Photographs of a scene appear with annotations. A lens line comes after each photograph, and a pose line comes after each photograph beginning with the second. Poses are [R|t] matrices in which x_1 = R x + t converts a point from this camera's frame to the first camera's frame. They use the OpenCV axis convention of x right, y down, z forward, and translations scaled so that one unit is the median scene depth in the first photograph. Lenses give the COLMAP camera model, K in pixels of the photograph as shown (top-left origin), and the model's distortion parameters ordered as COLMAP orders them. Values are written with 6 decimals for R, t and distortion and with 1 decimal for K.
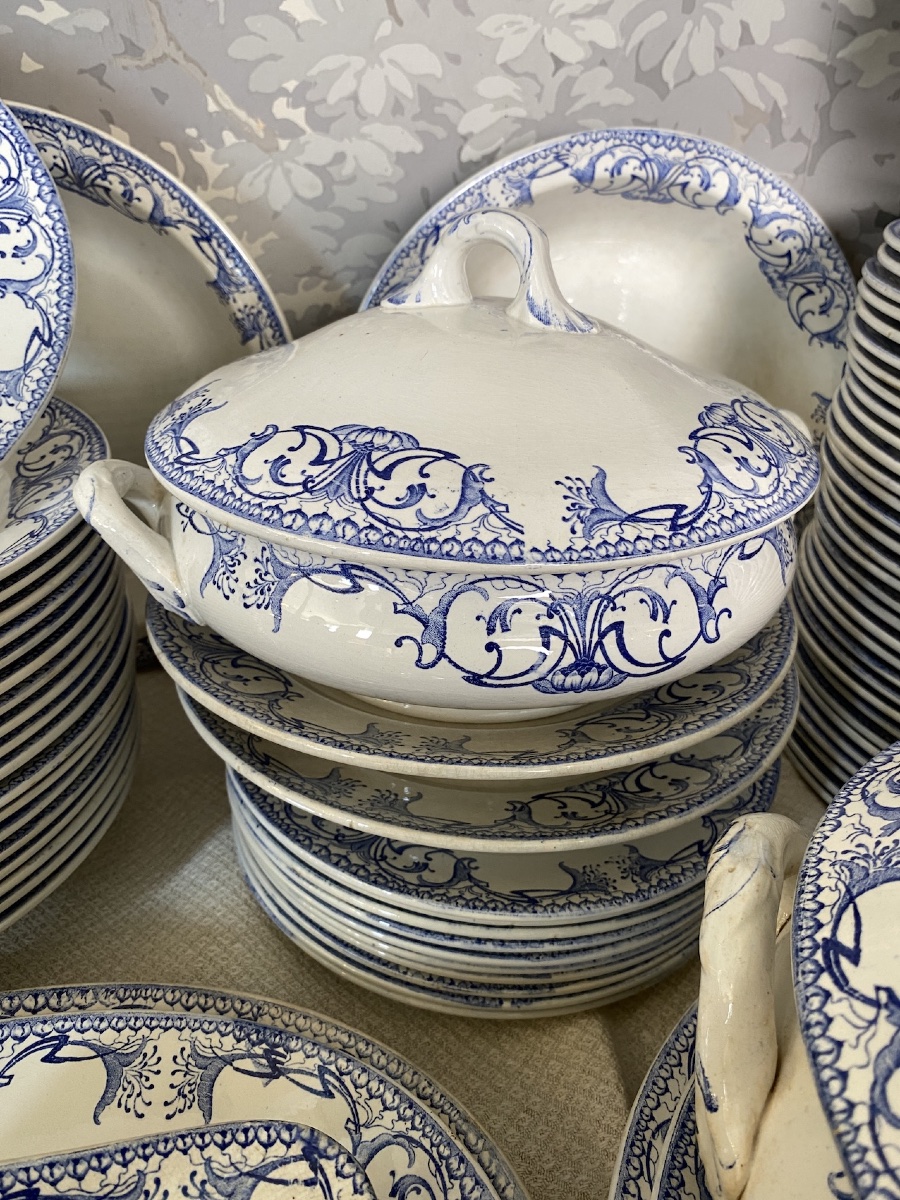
lens RADIAL K [[960.5, 0, 443.3], [0, 960.5, 576.5], [0, 0, 1]] dist [0.002381, -0.019140]
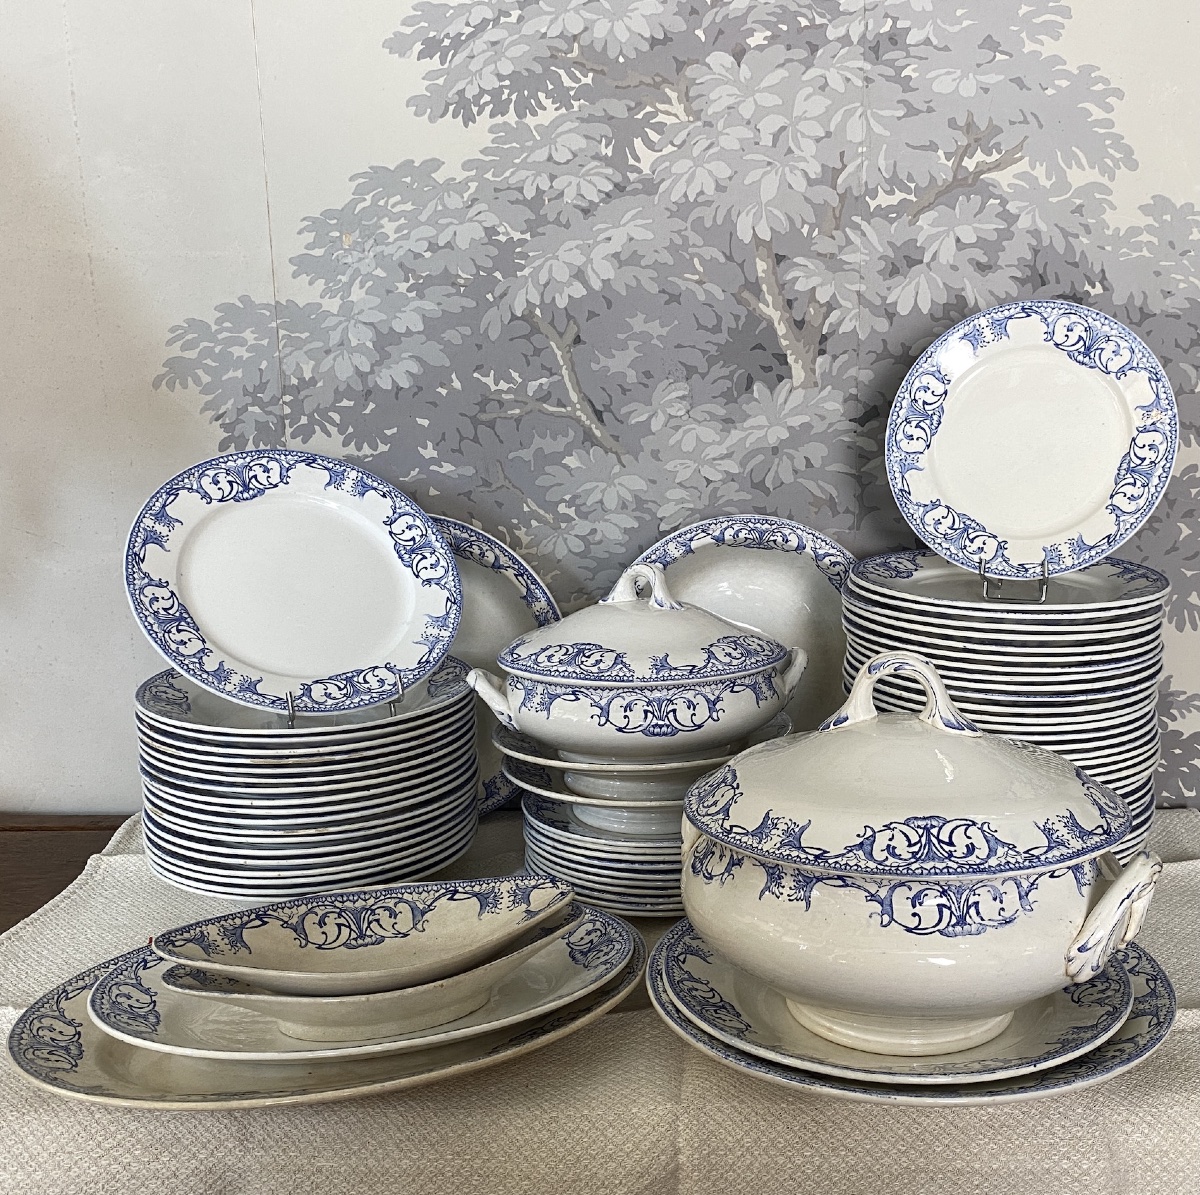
lens RADIAL K [[1467.2, 0, 728.1], [0, 1467.2, 647.2], [0, 0, 1]] dist [0.152661, 0.000000]
pose [[0.997156, -0.025500, -0.070917, 0.556326], [0.005410, 0.962811, -0.270122, 0.876885], [0.075168, 0.268970, 0.960211, -2.637518]]
